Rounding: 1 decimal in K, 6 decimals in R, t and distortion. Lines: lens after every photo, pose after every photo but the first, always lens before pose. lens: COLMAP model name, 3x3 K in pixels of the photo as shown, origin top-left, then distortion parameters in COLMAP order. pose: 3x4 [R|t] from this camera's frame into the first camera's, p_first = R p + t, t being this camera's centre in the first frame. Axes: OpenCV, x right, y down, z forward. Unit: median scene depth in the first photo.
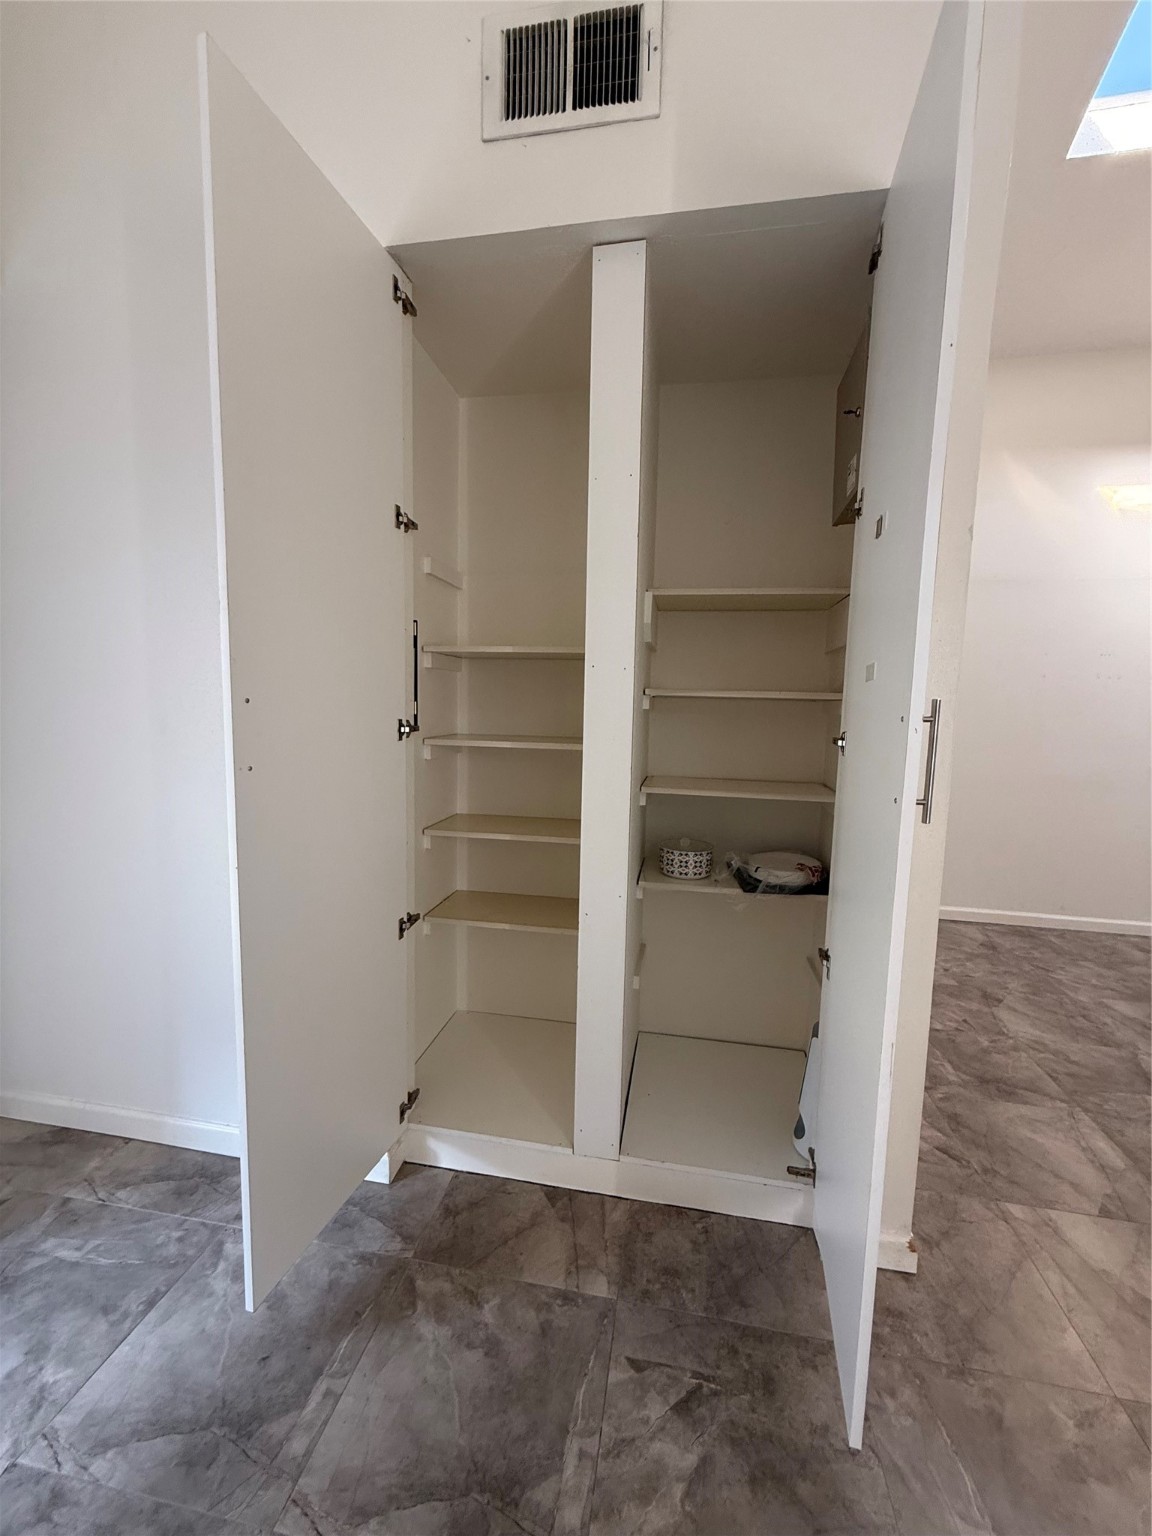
lens RADIAL K [[613.1, 0, 578.4], [0, 613.1, 764.1], [0, 0, 1]] dist [0.002893, 0.000228]
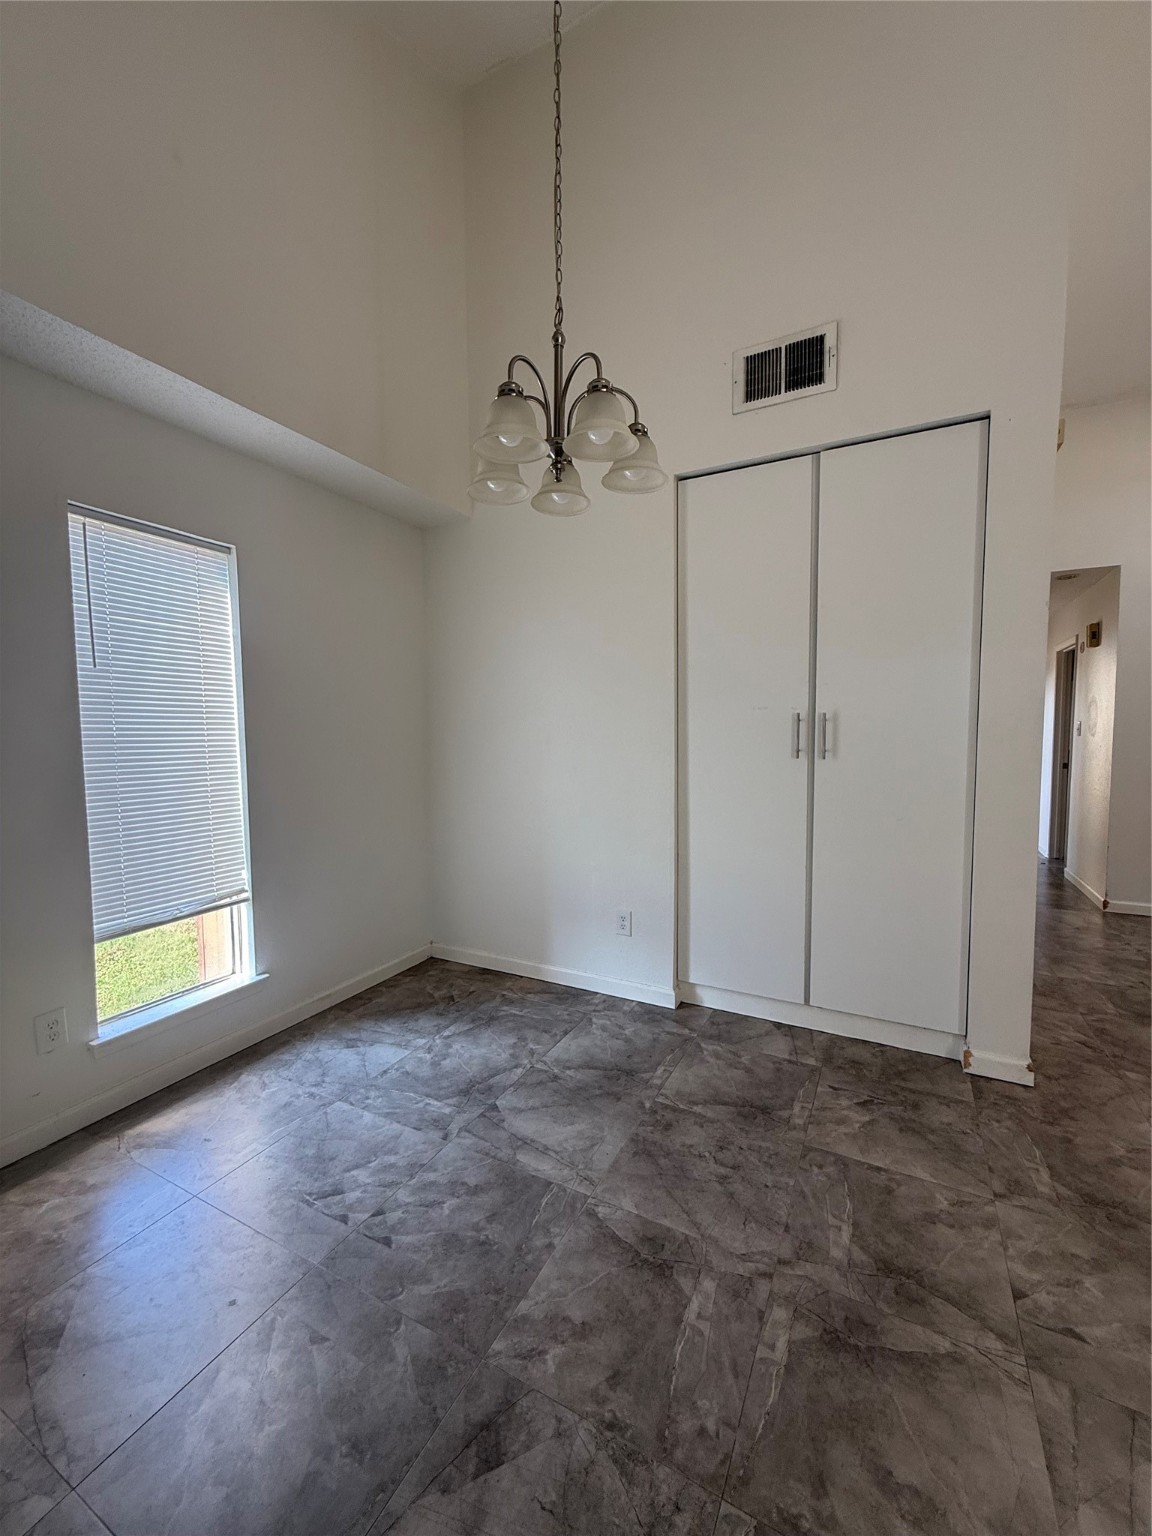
lens RADIAL K [[613.1, 0, 578.7], [0, 613.1, 764.5], [0, 0, 1]] dist [0.002893, 0.000228]
pose [[0.953943, -0.012465, -0.299730, -0.058838], [0.001657, 0.999340, -0.036287, 0.093506], [0.299985, 0.034119, 0.953334, -0.848759]]
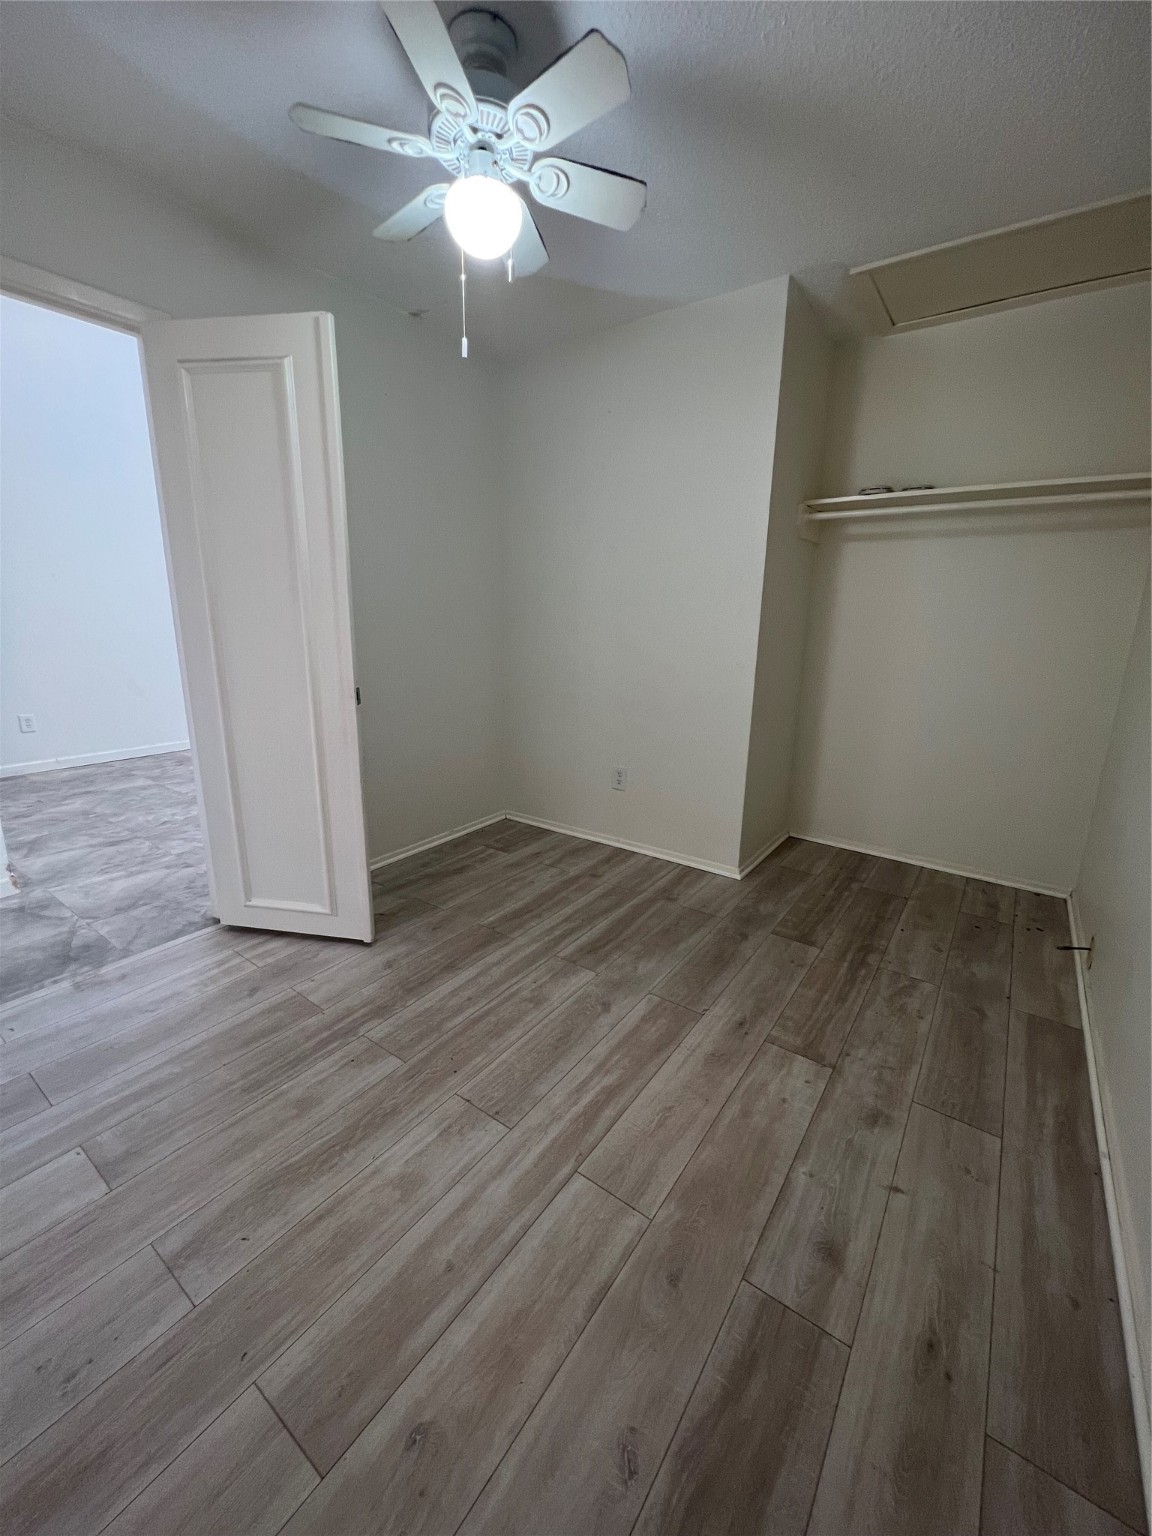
lens RADIAL K [[610.9, 0, 582.5], [0, 610.9, 764.6], [0, 0, 1]] dist [0.003686, 0.000912]
pose [[-0.903188, -0.148598, 0.402703, -0.771147], [-0.004300, 0.941251, 0.337679, -0.308190], [-0.429223, 0.303256, -0.850766, 3.706769]]
